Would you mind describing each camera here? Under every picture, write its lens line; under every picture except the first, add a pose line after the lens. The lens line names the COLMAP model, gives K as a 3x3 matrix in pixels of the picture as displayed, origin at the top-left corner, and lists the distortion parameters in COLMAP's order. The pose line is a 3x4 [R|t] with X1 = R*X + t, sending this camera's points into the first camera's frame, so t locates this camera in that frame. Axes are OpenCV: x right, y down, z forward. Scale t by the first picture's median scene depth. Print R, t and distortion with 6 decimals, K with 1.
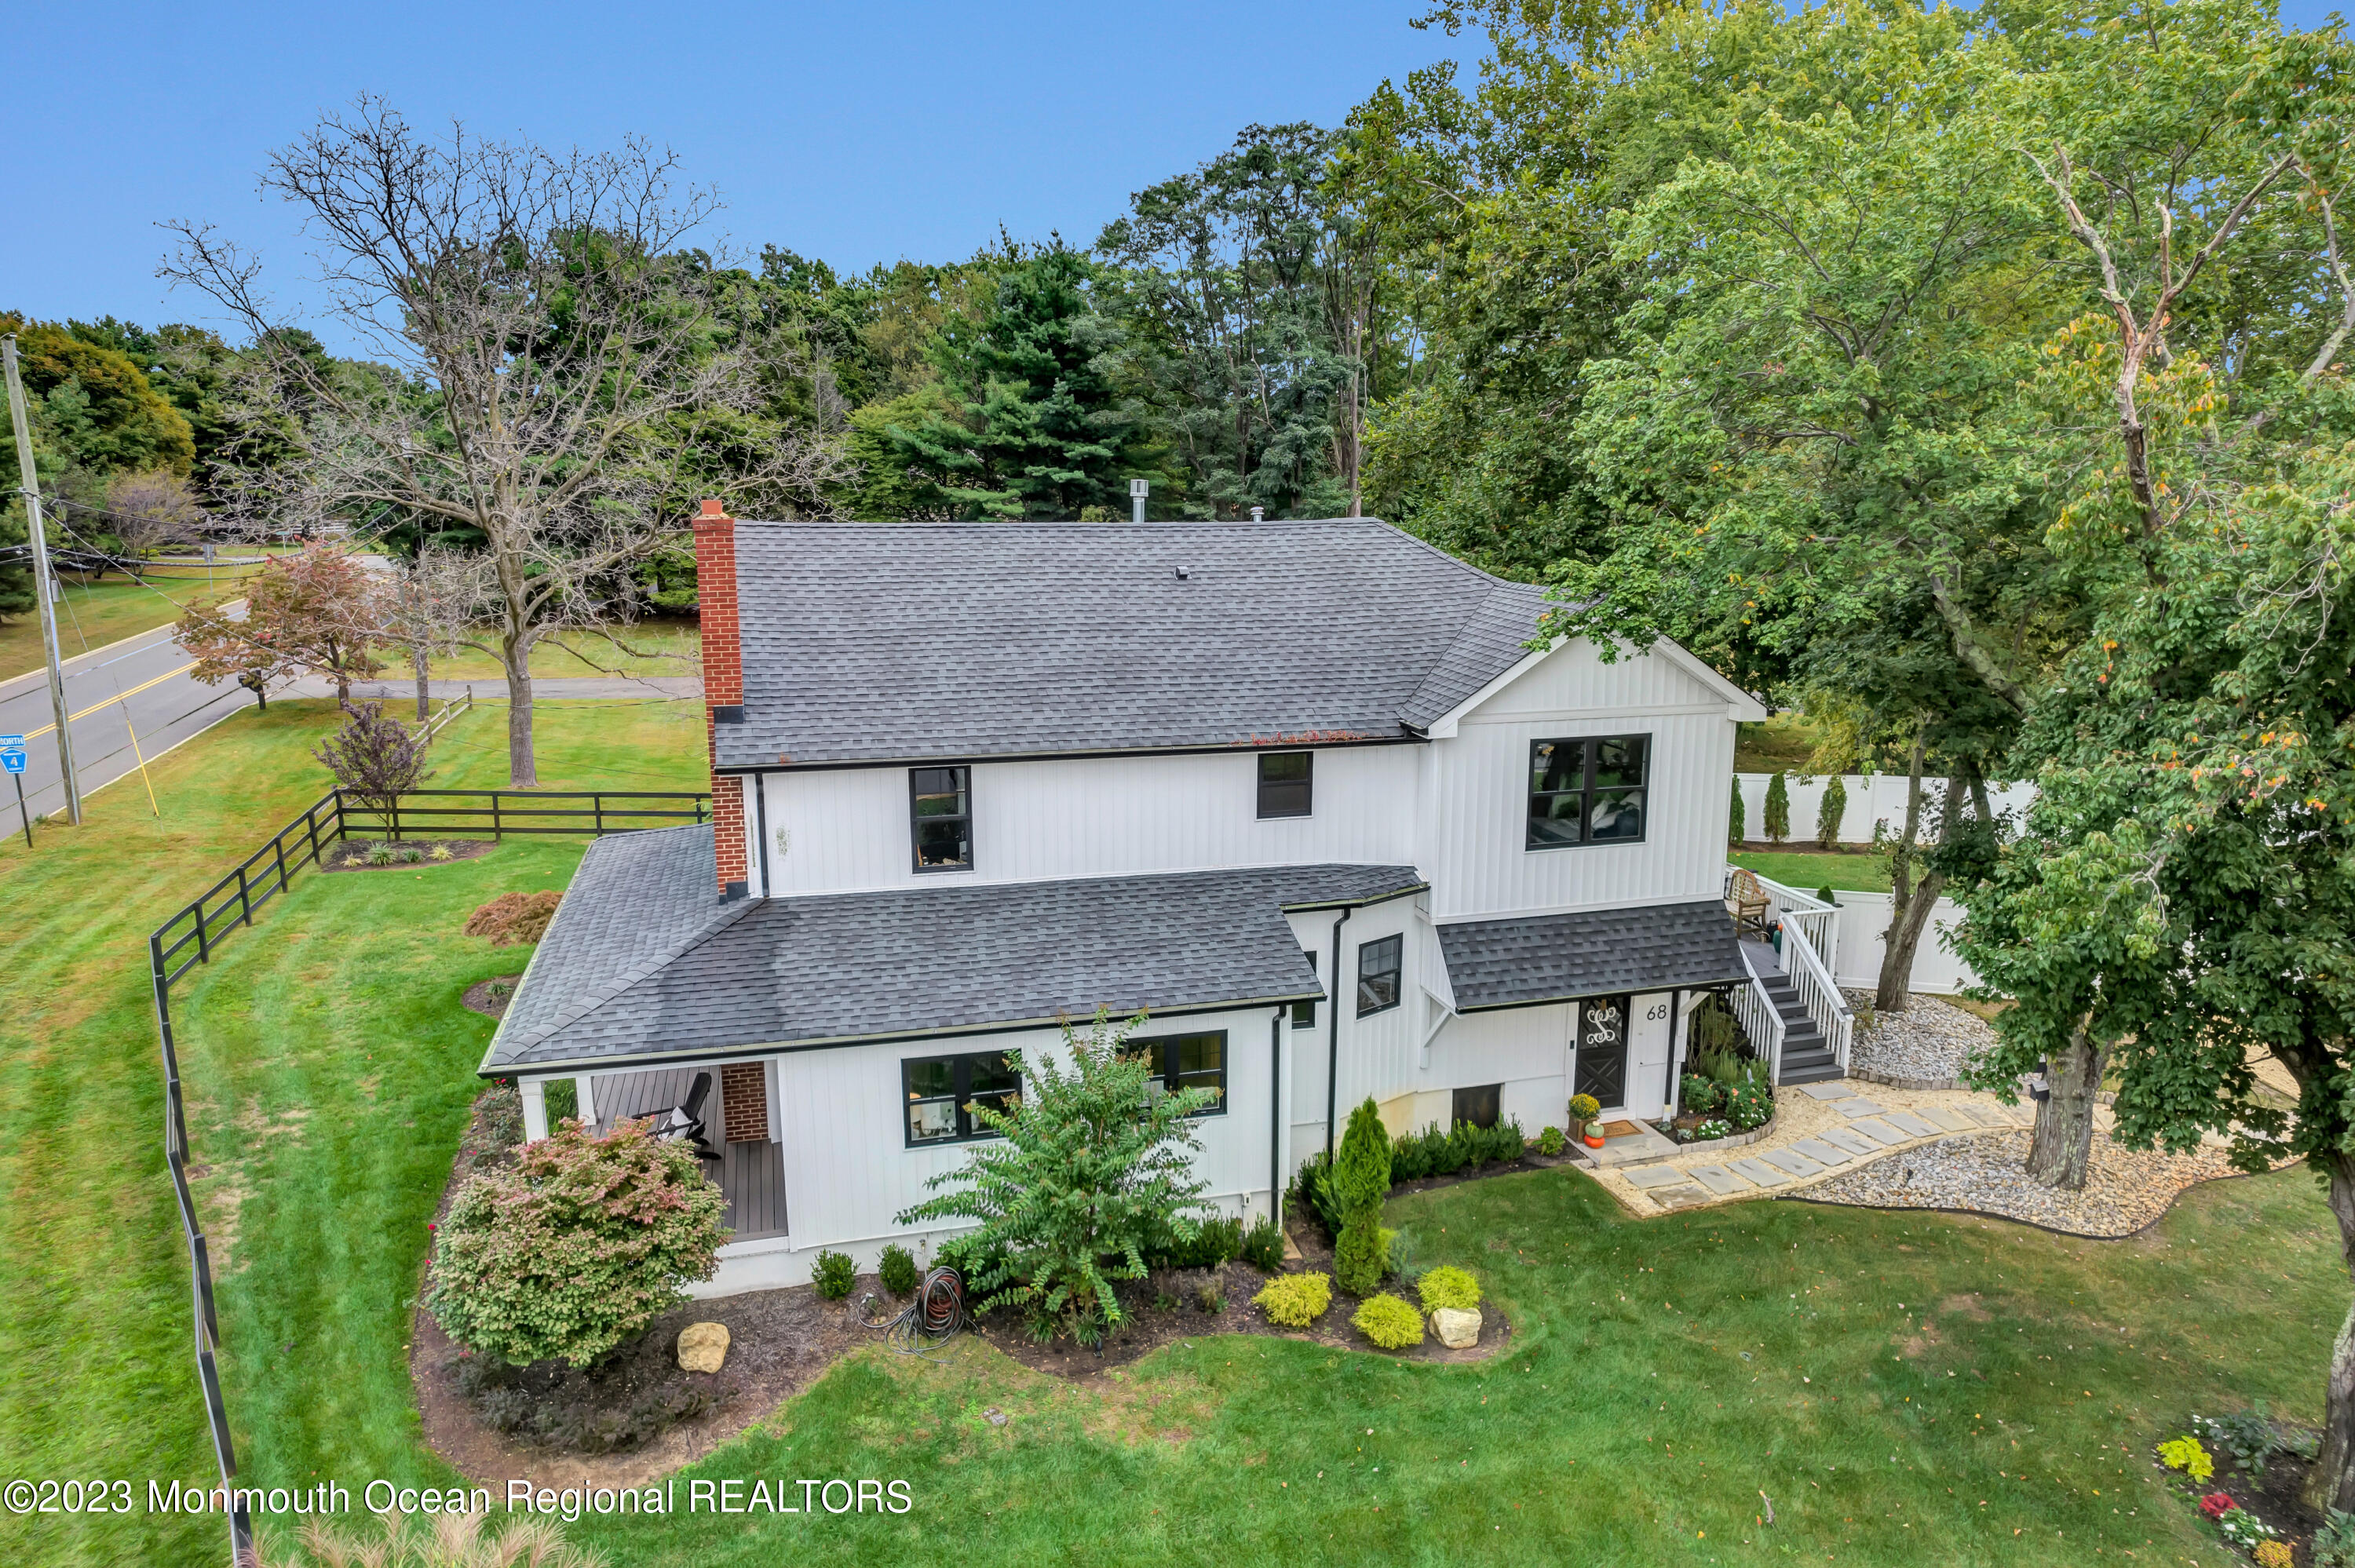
lens RADIAL K [[1505.9, 0, 1177.2], [0, 1505.9, 798.4], [0, 0, 1]] dist [-0.081272, 0.075215]
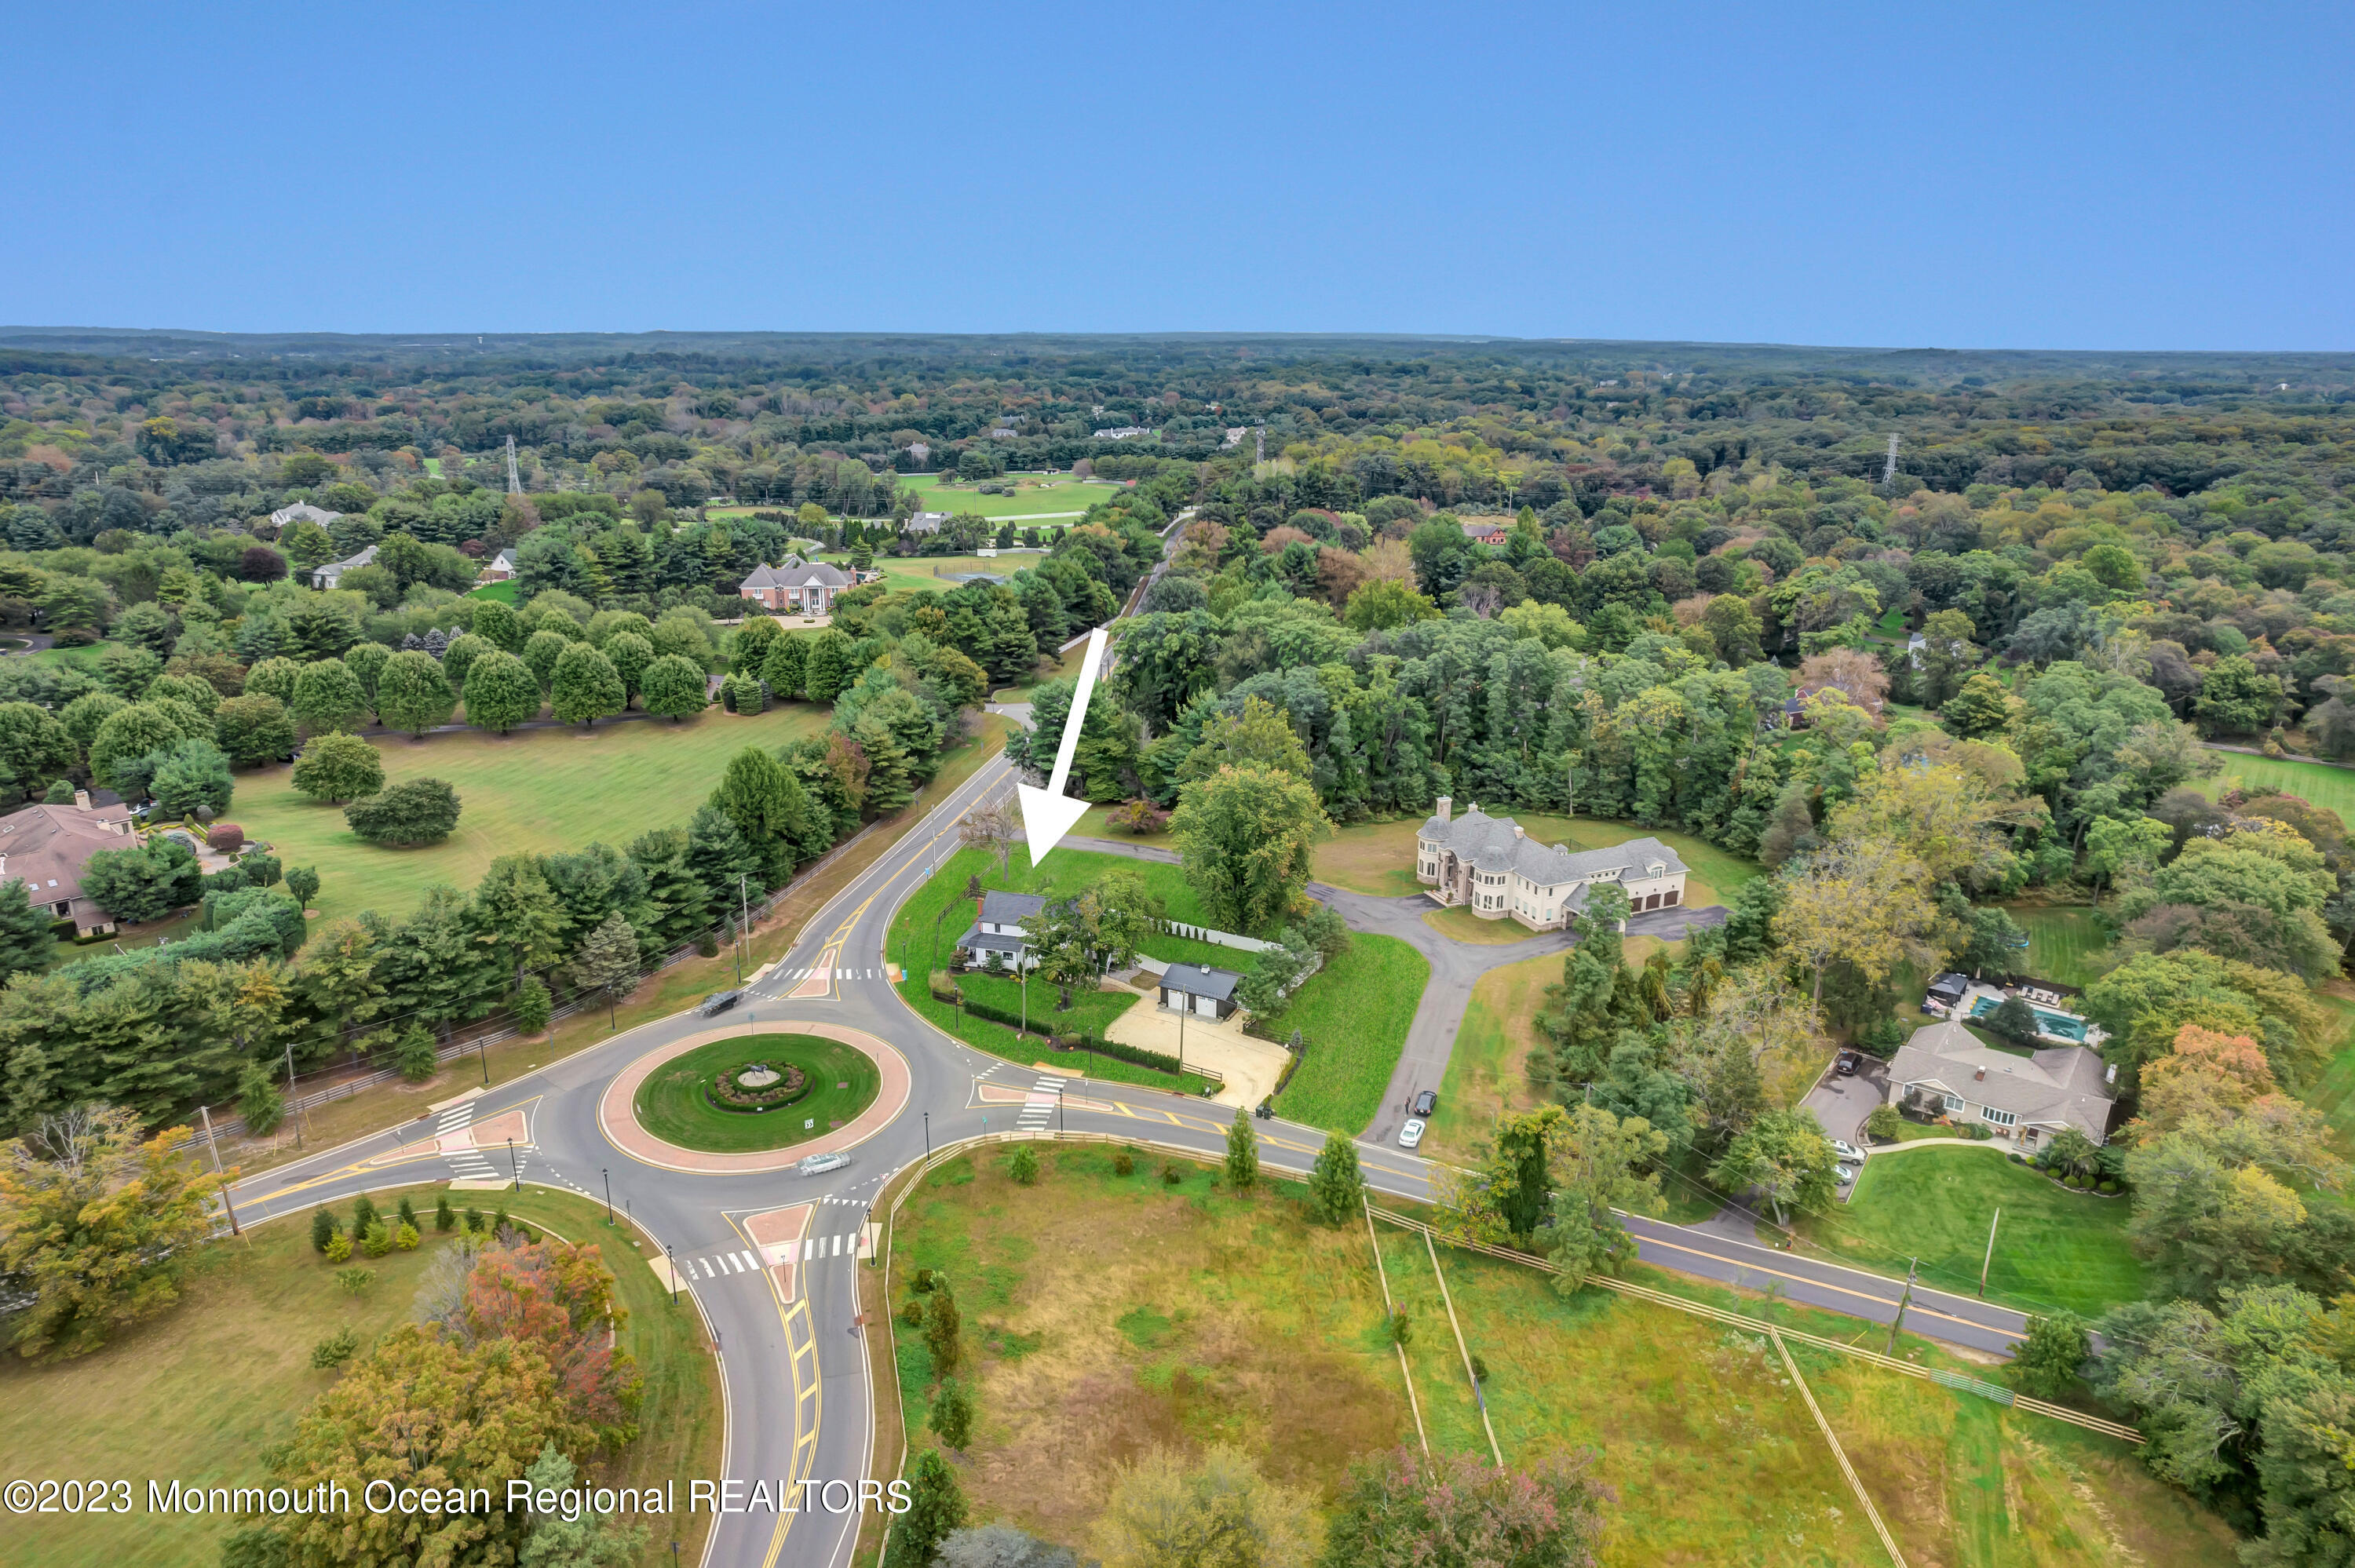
lens RADIAL K [[1505.9, 0, 1177.2], [0, 1505.9, 798.4], [0, 0, 1]] dist [-0.081272, 0.075215]
pose [[0.867361, 0.149996, -0.474537, 5.385957], [-0.102686, 0.986921, 0.124265, -2.155399], [0.486970, -0.059054, 0.871420, -6.974283]]
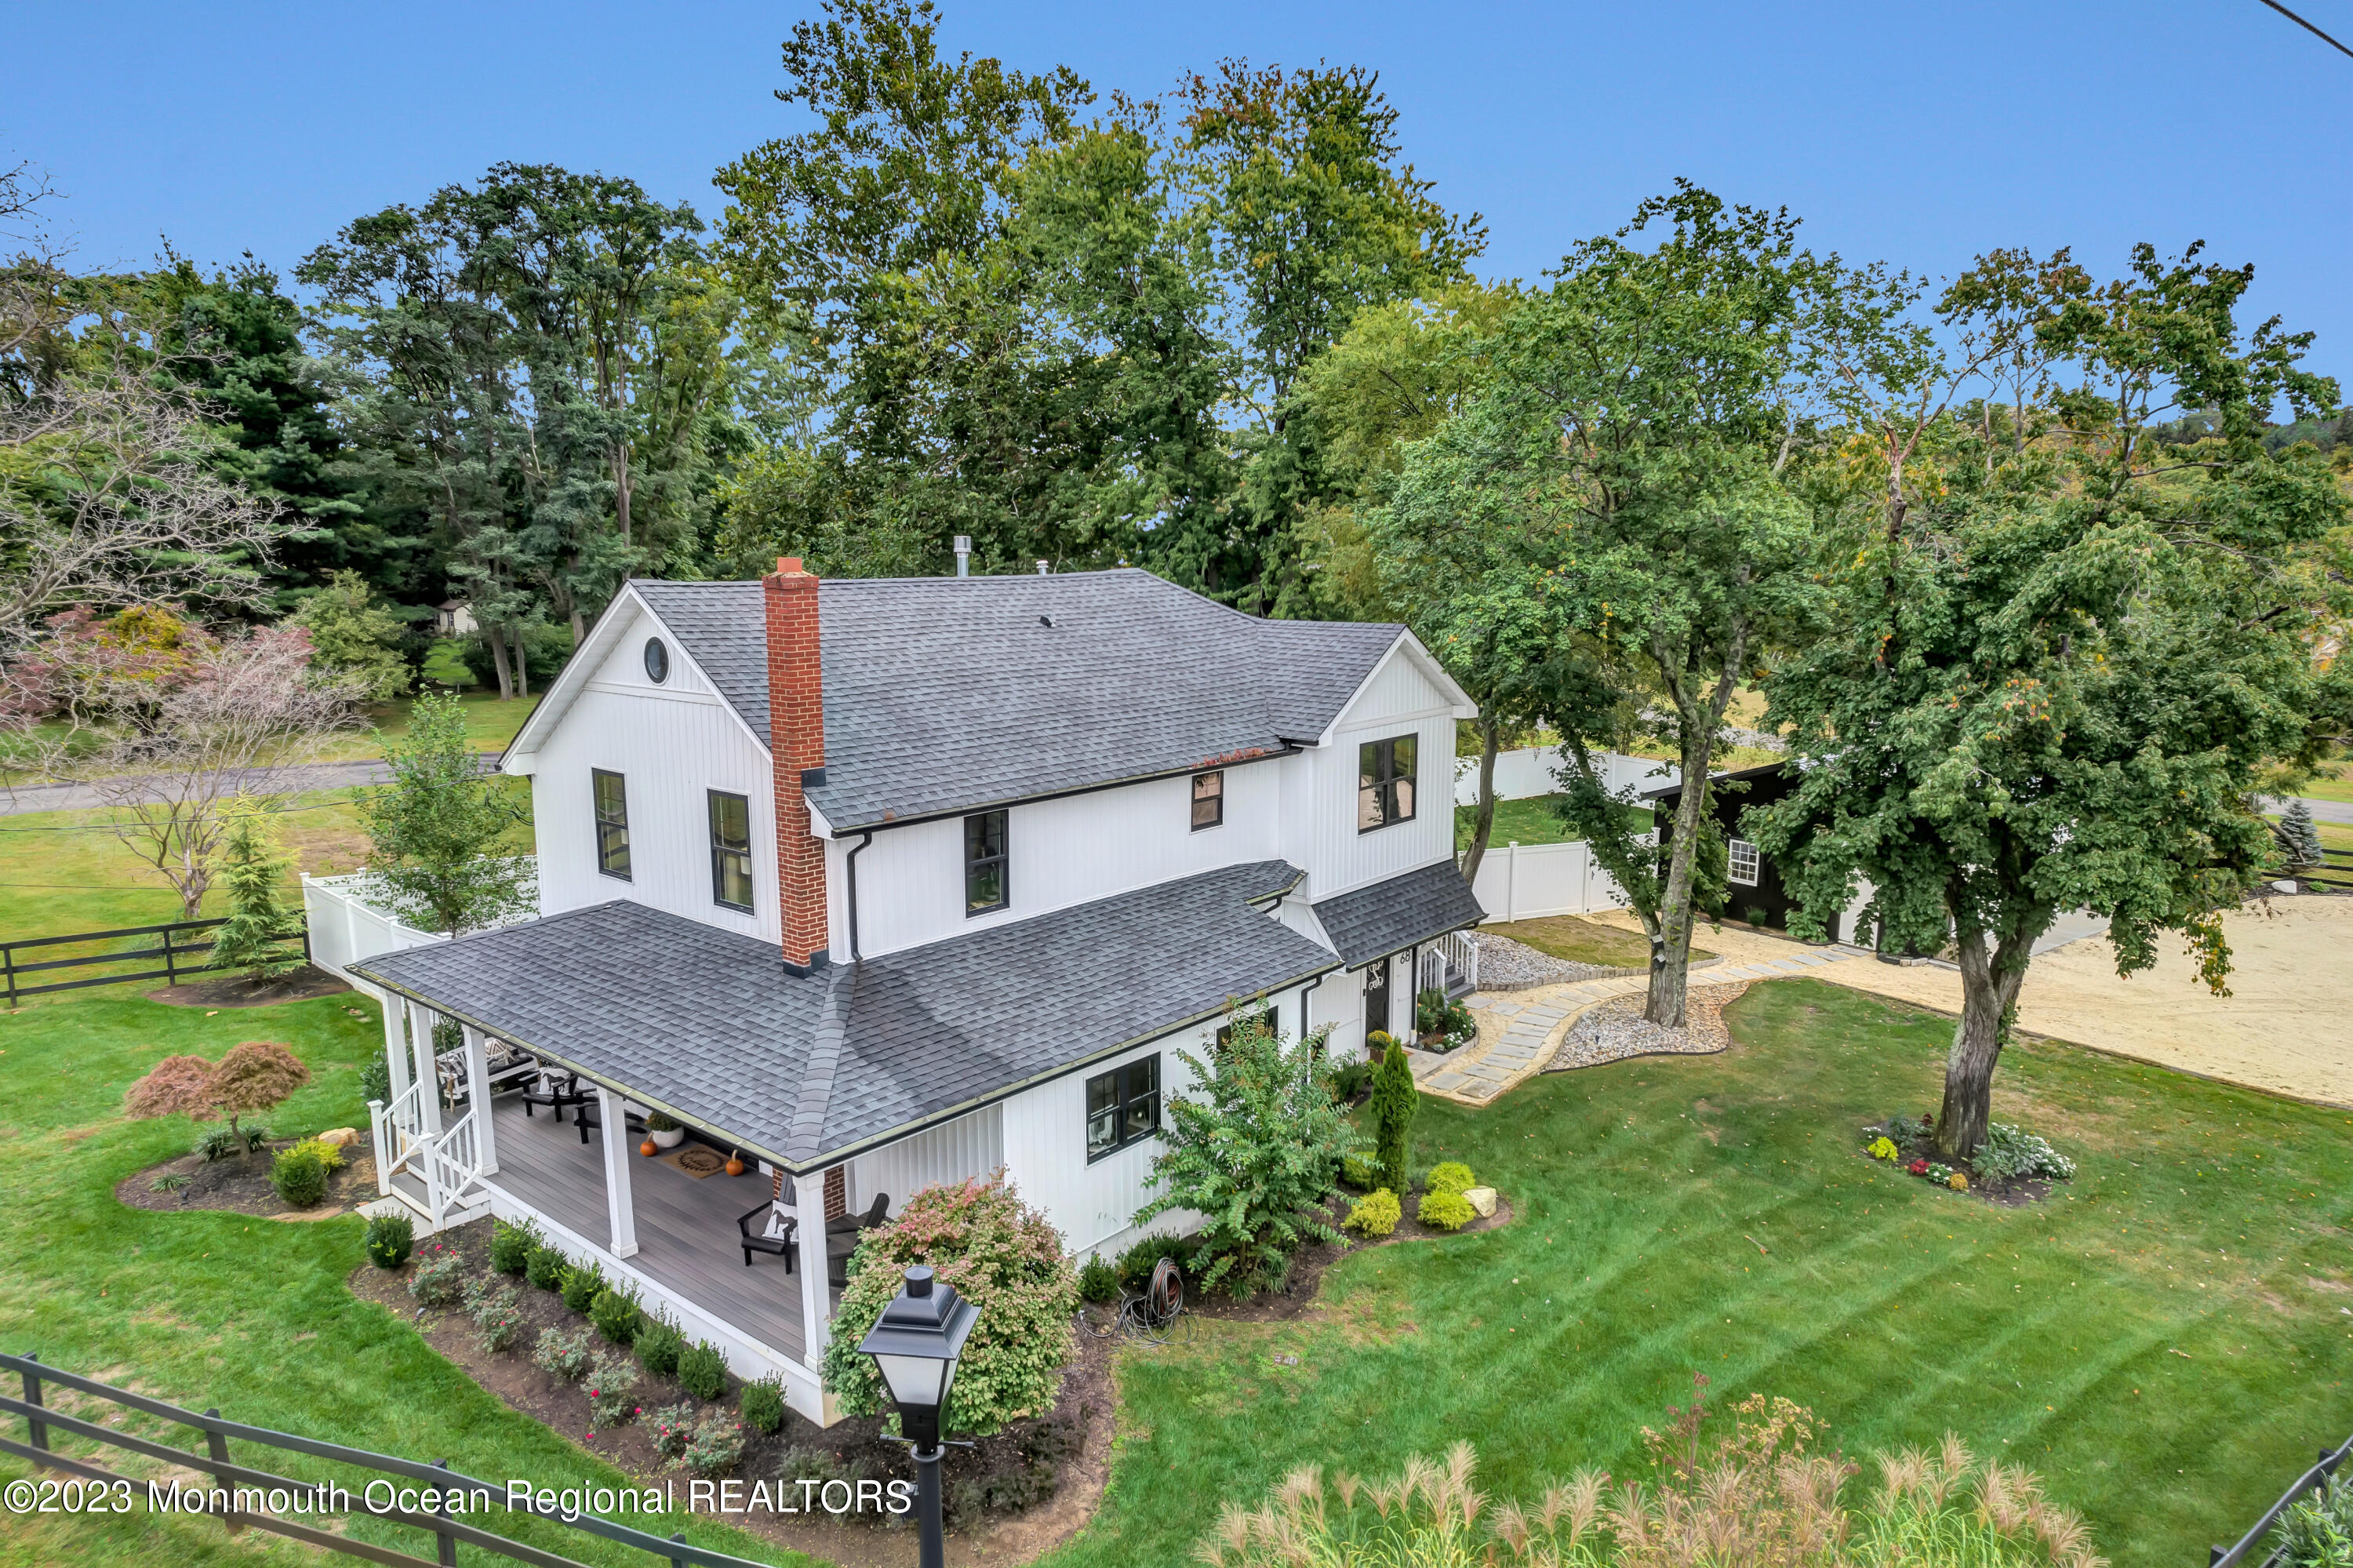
lens RADIAL K [[1504.9, 0, 1176.2], [0, 1504.9, 798.4], [0, 0, 1]] dist [-0.081272, 0.075215]
pose [[0.823835, -0.099729, 0.557988, -0.582401], [0.118886, 0.992906, 0.001934, -0.015008], [-0.554222, 0.064744, 0.829847, 0.059976]]
